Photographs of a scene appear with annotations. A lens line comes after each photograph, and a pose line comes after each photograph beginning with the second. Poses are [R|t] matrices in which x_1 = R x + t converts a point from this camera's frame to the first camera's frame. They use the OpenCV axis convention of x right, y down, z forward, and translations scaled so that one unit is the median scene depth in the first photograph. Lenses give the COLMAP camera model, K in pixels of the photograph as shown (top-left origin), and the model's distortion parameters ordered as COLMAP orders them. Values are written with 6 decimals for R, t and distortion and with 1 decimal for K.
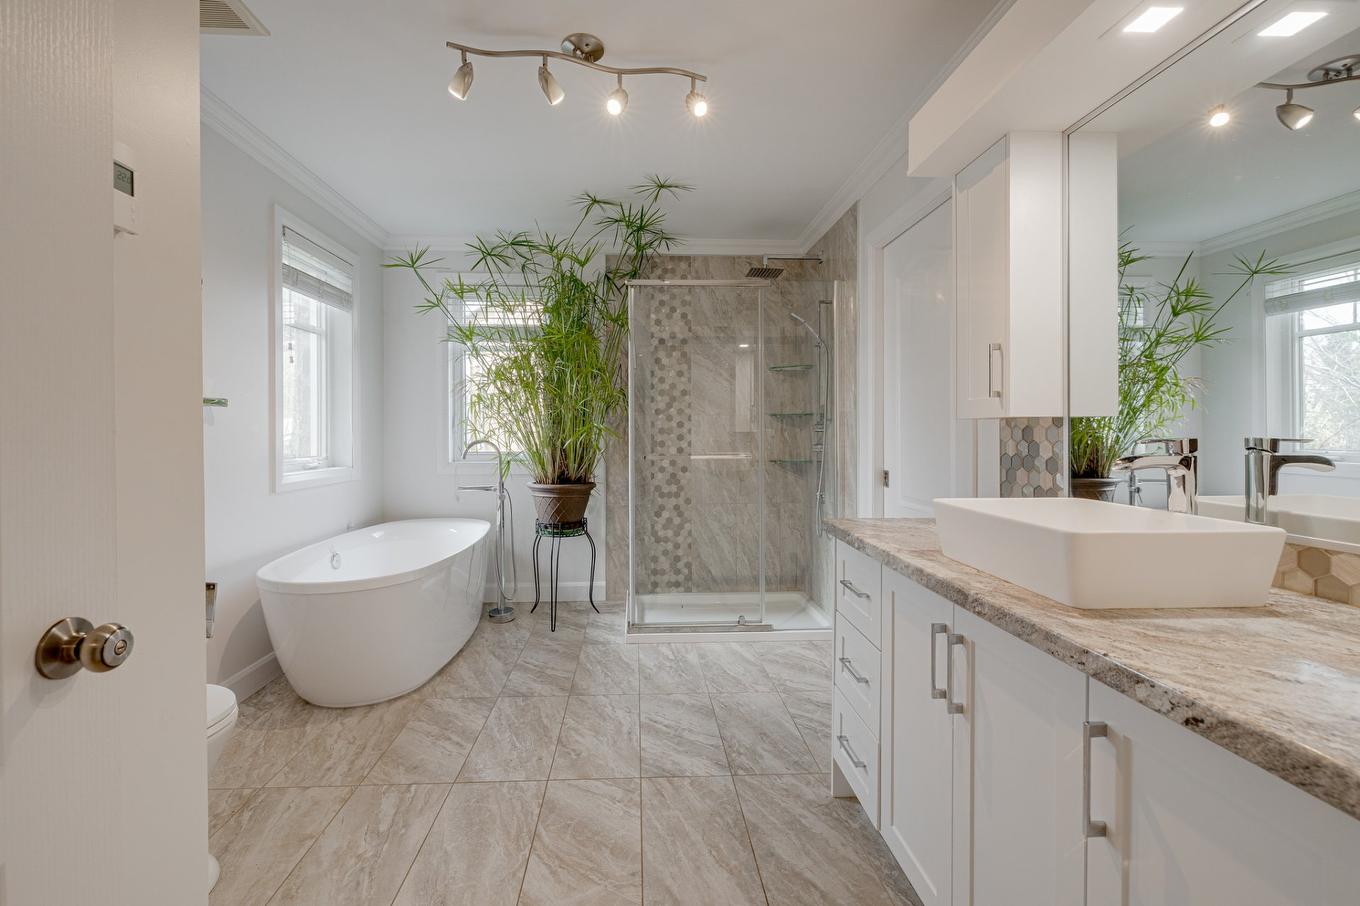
lens RADIAL K [[585.5, 0, 674.8], [0, 585.5, 440.2], [0, 0, 1]] dist [0.000225, -0.000169]
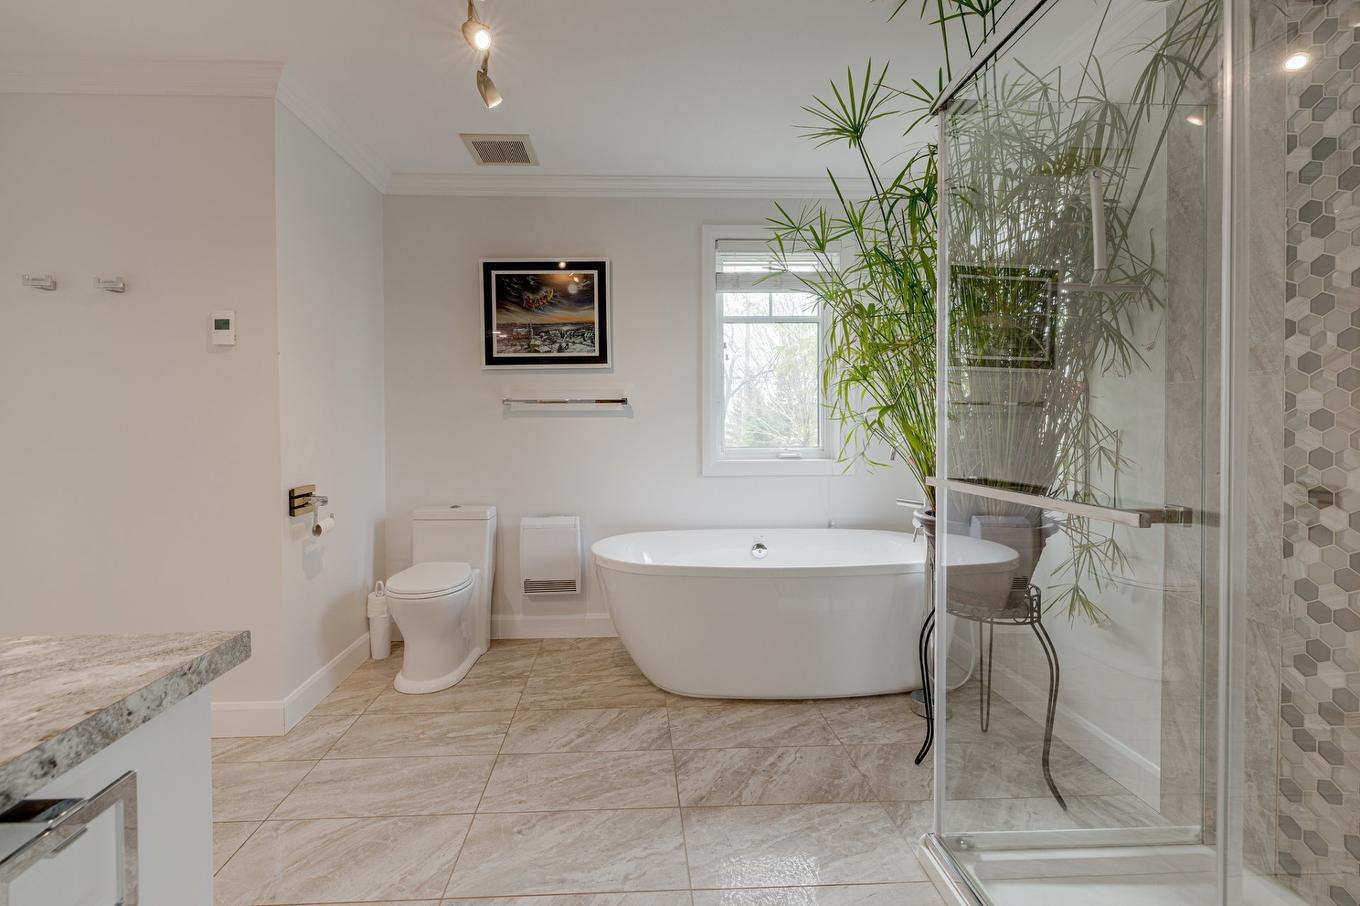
lens RADIAL K [[585.5, 0, 644.7], [0, 585.5, 425.8], [0, 0, 1]] dist [0.000225, -0.000169]
pose [[-0.041529, 0.010597, -0.999081, 0.492267], [-0.006771, 0.999918, 0.010888, -0.020073], [0.999114, 0.007217, -0.041454, 0.956203]]
